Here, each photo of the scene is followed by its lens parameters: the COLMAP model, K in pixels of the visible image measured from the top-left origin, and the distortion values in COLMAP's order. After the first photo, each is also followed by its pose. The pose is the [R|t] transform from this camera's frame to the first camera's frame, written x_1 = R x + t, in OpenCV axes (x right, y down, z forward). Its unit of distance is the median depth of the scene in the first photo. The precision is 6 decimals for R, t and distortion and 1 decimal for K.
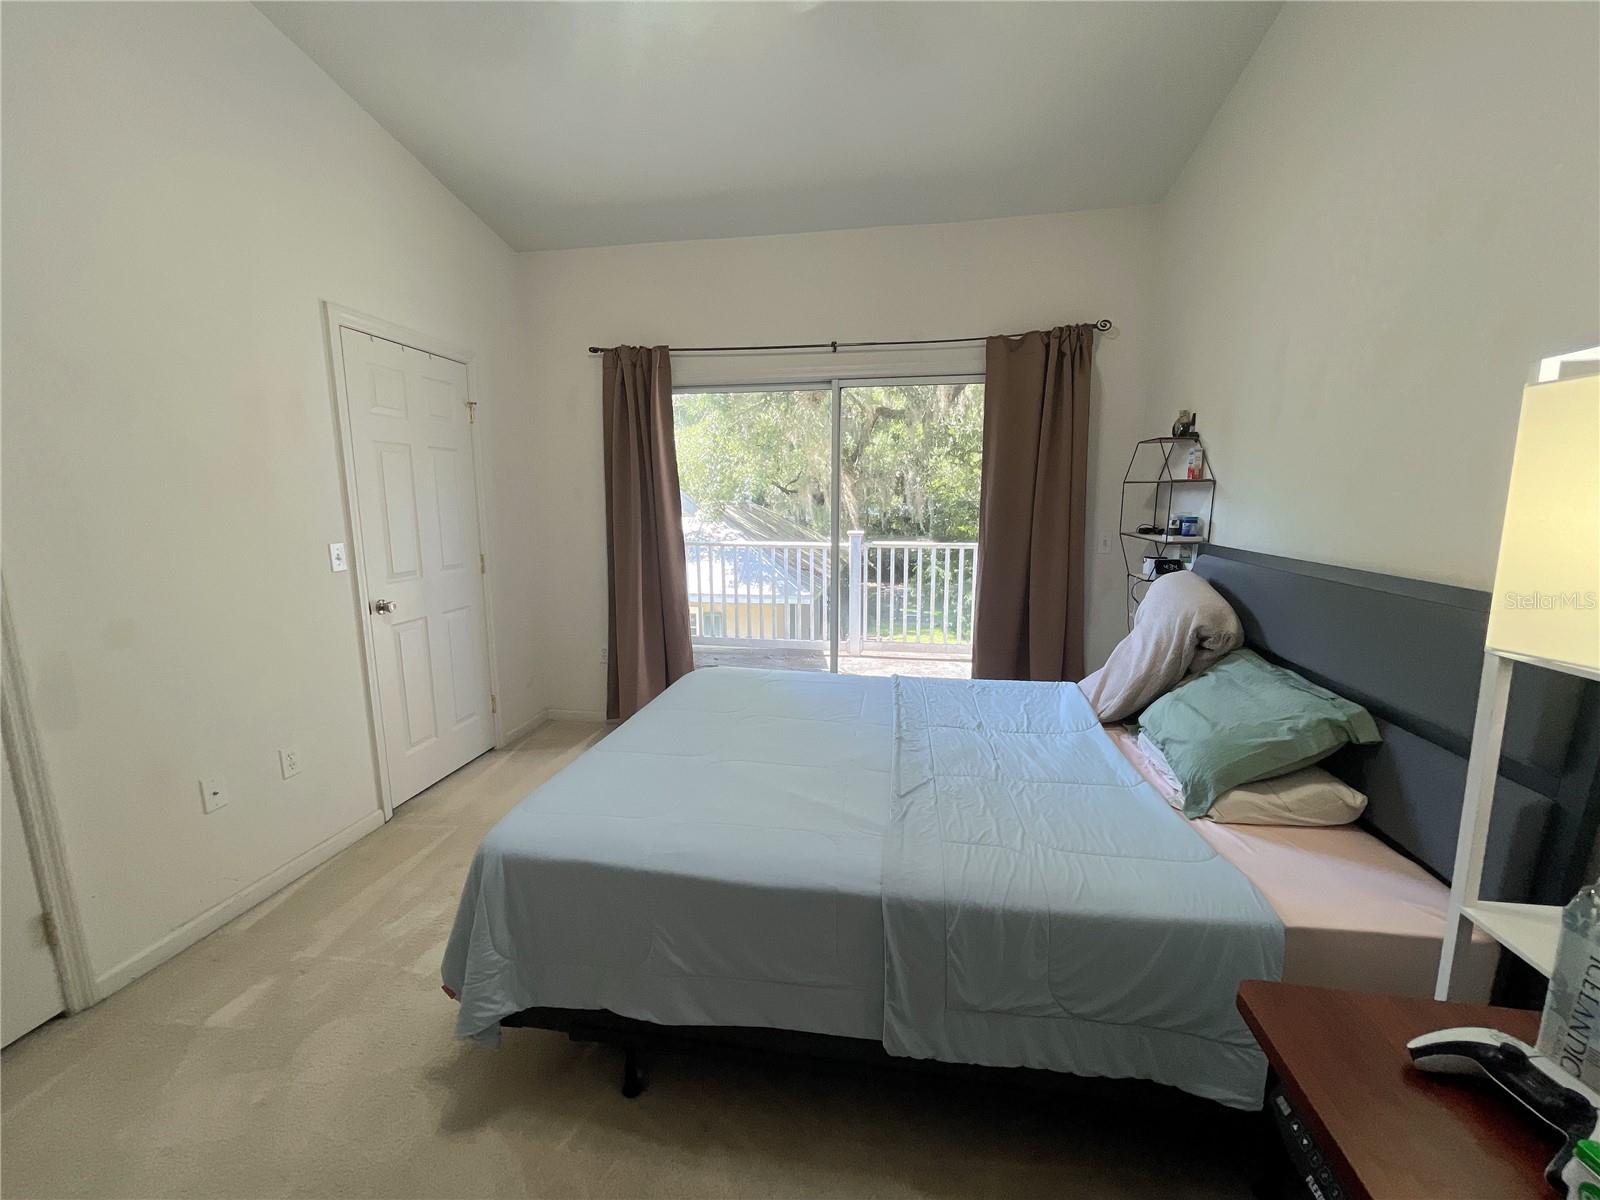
lens RADIAL K [[646.8, 0, 803.1], [0, 646.8, 603.0], [0, 0, 1]] dist [-0.001834, 0.000707]
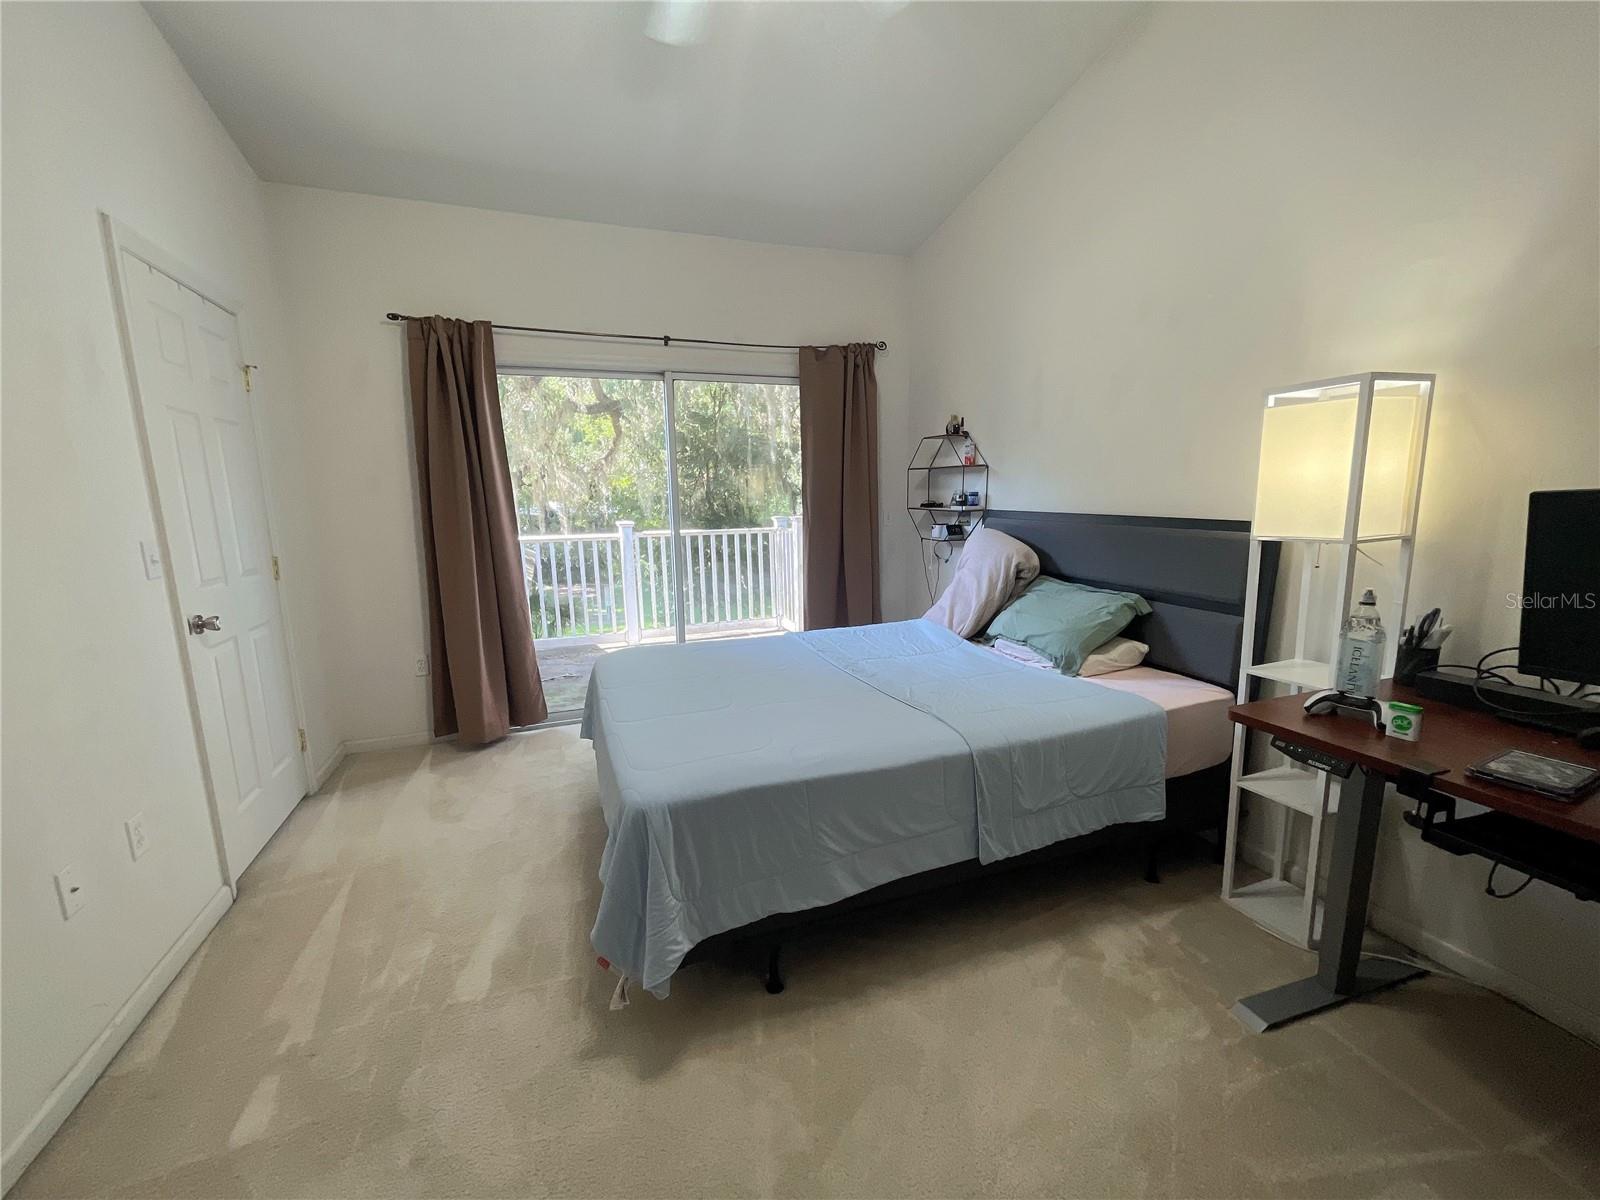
lens RADIAL K [[646.8, 0, 799.1], [0, 646.8, 596.2], [0, 0, 1]] dist [-0.001834, 0.000707]
pose [[0.866273, -0.093277, 0.490786, -0.414760], [0.096846, 0.995133, 0.018191, 0.027982], [-0.490094, 0.031773, 0.871090, -0.020795]]
